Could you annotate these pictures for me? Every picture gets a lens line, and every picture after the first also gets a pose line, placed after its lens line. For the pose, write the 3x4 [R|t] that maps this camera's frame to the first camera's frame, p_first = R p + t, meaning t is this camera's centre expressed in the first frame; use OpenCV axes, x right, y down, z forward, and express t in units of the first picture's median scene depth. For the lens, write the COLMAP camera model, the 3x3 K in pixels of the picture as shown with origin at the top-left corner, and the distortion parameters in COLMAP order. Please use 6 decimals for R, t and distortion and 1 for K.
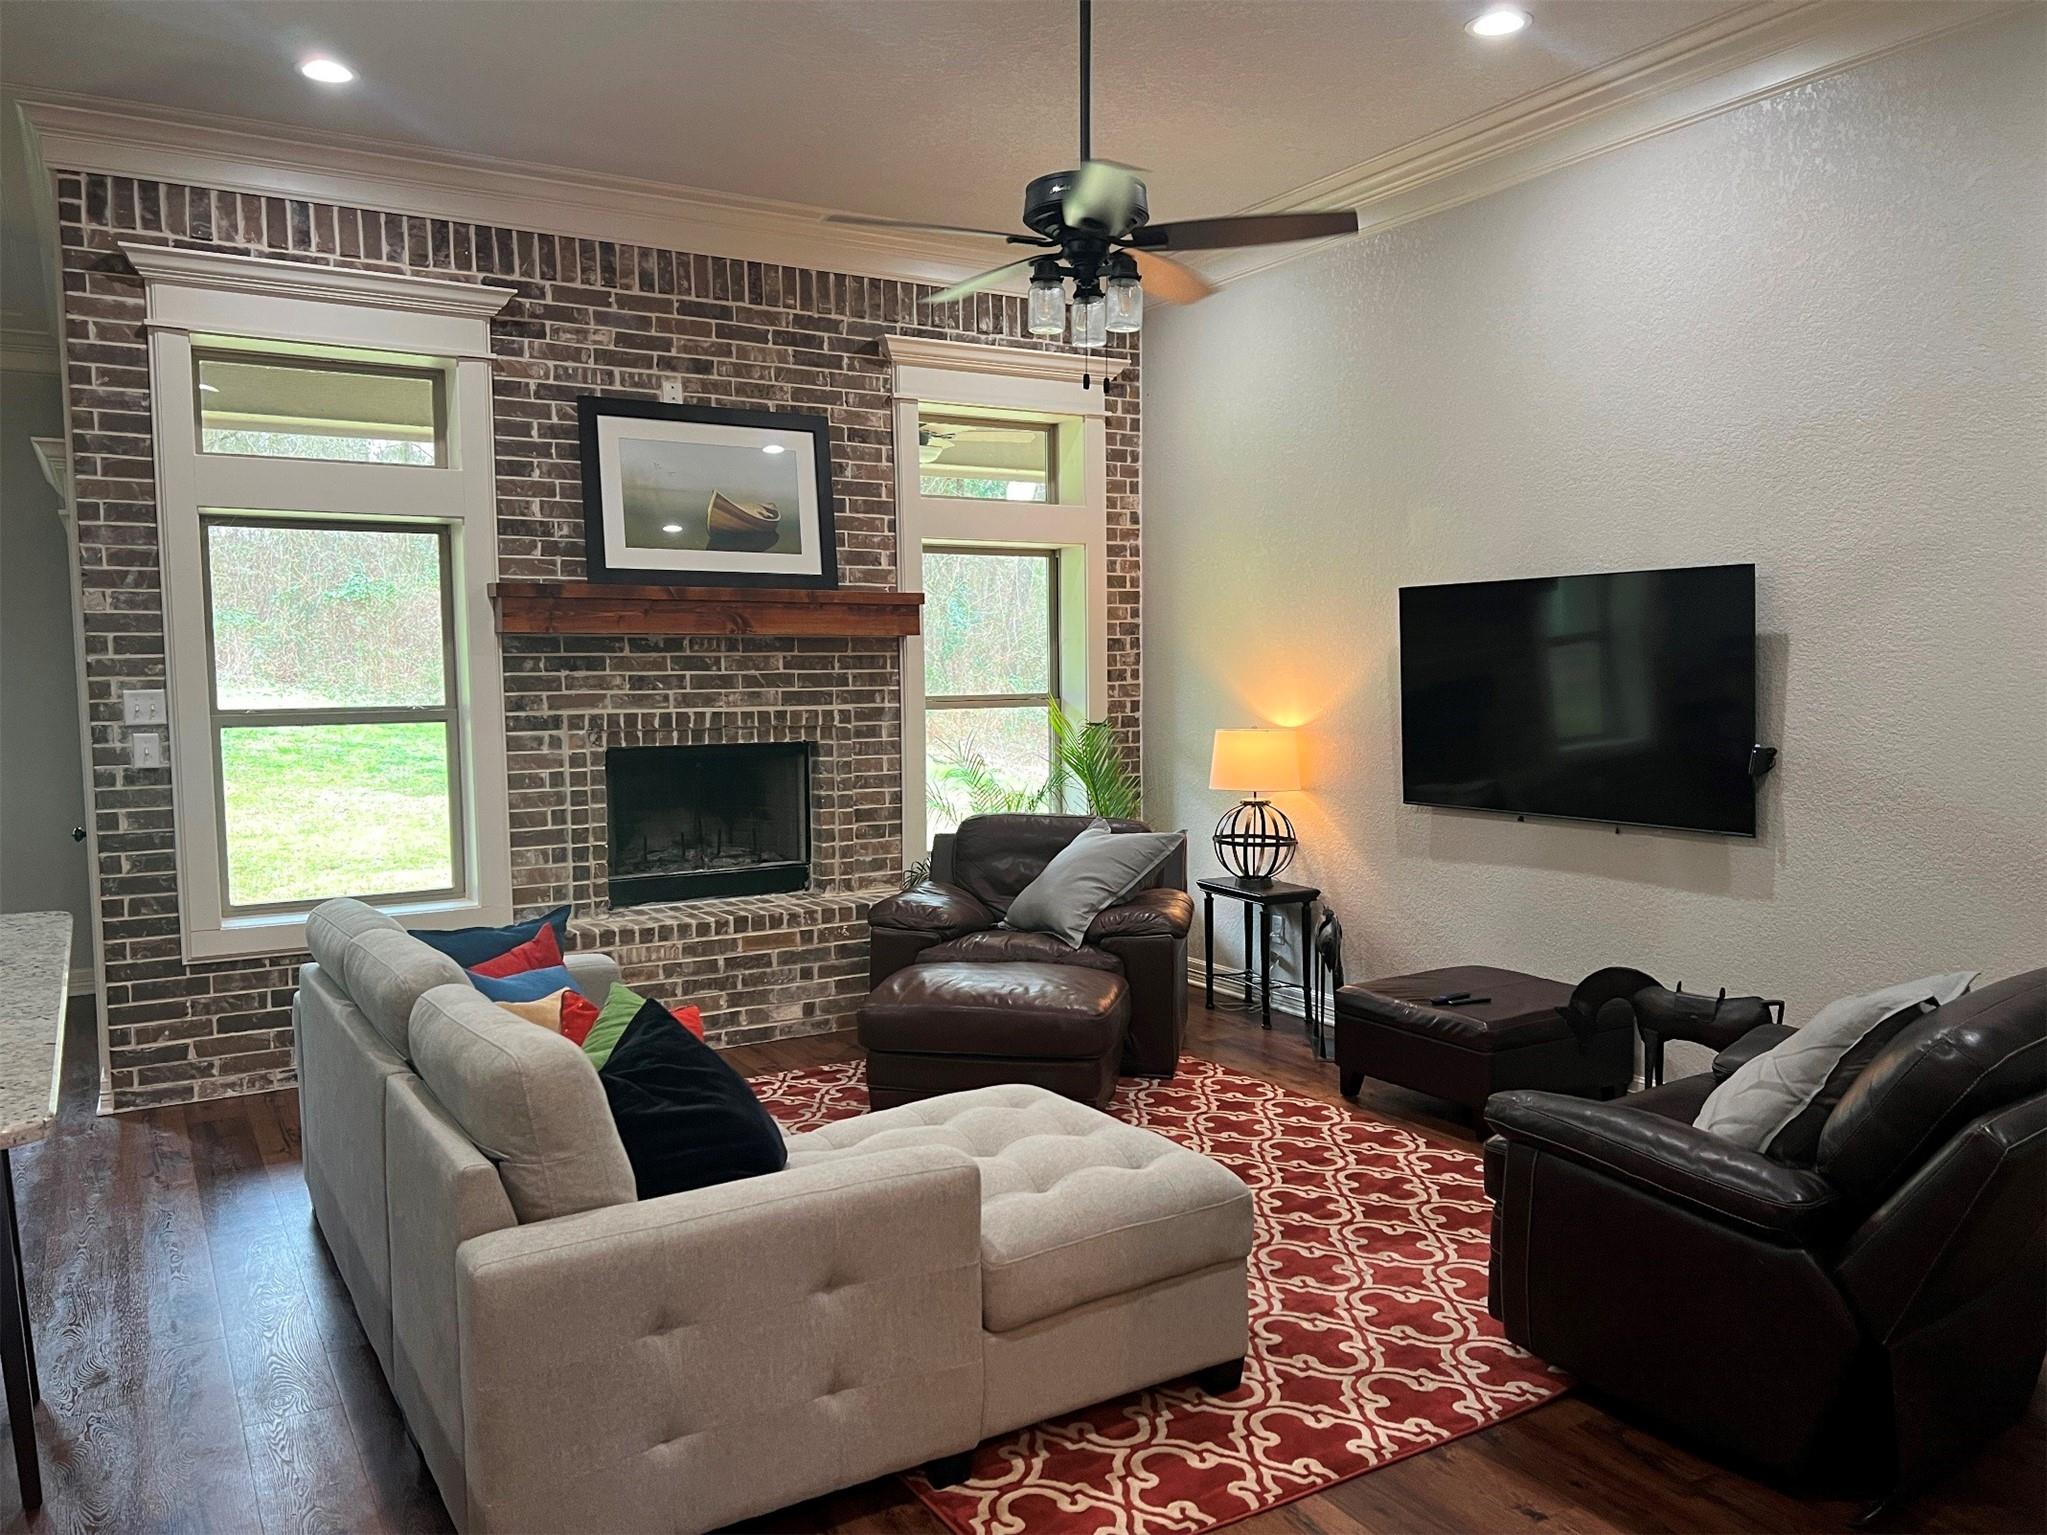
lens RADIAL K [[1525.3, 0, 1020.8], [0, 1525.3, 802.6], [0, 0, 1]] dist [0.001432, 0.000488]
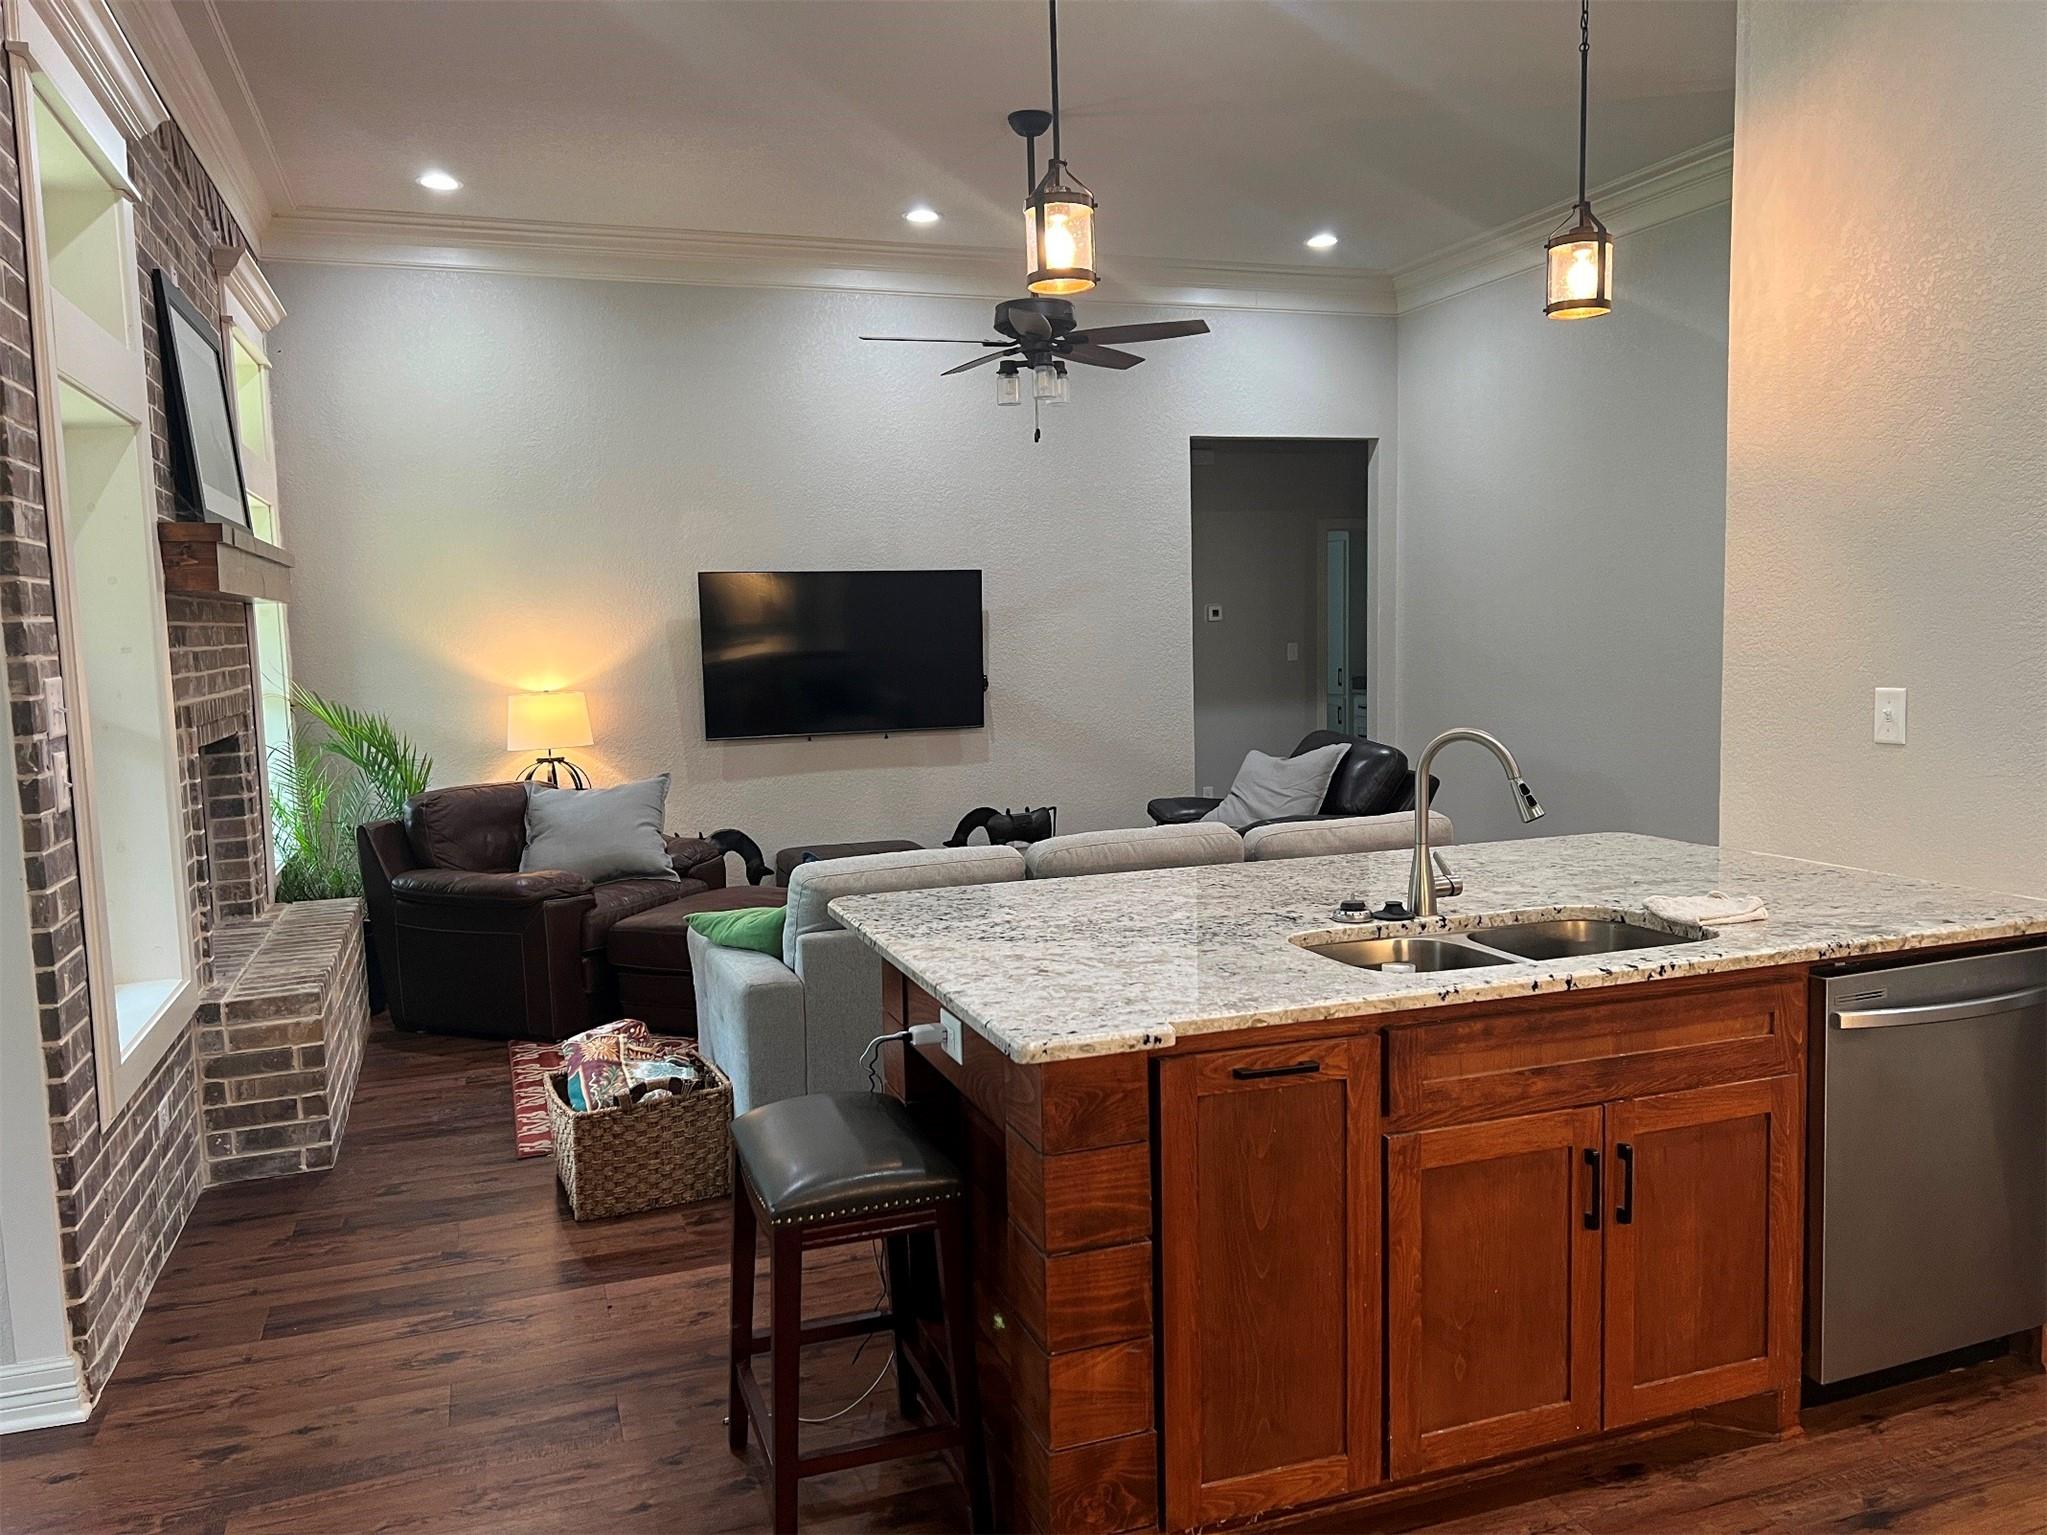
lens RADIAL K [[1502.5, 0, 1023.5], [0, 1502.5, 767.5], [0, 0, 1]] dist [0.001709, 0.000470]
pose [[0.190220, -0.088047, 0.977785, -1.036311], [0.109879, 0.991622, 0.067917, -0.036702], [-0.975573, 0.094519, 0.198300, 0.535141]]
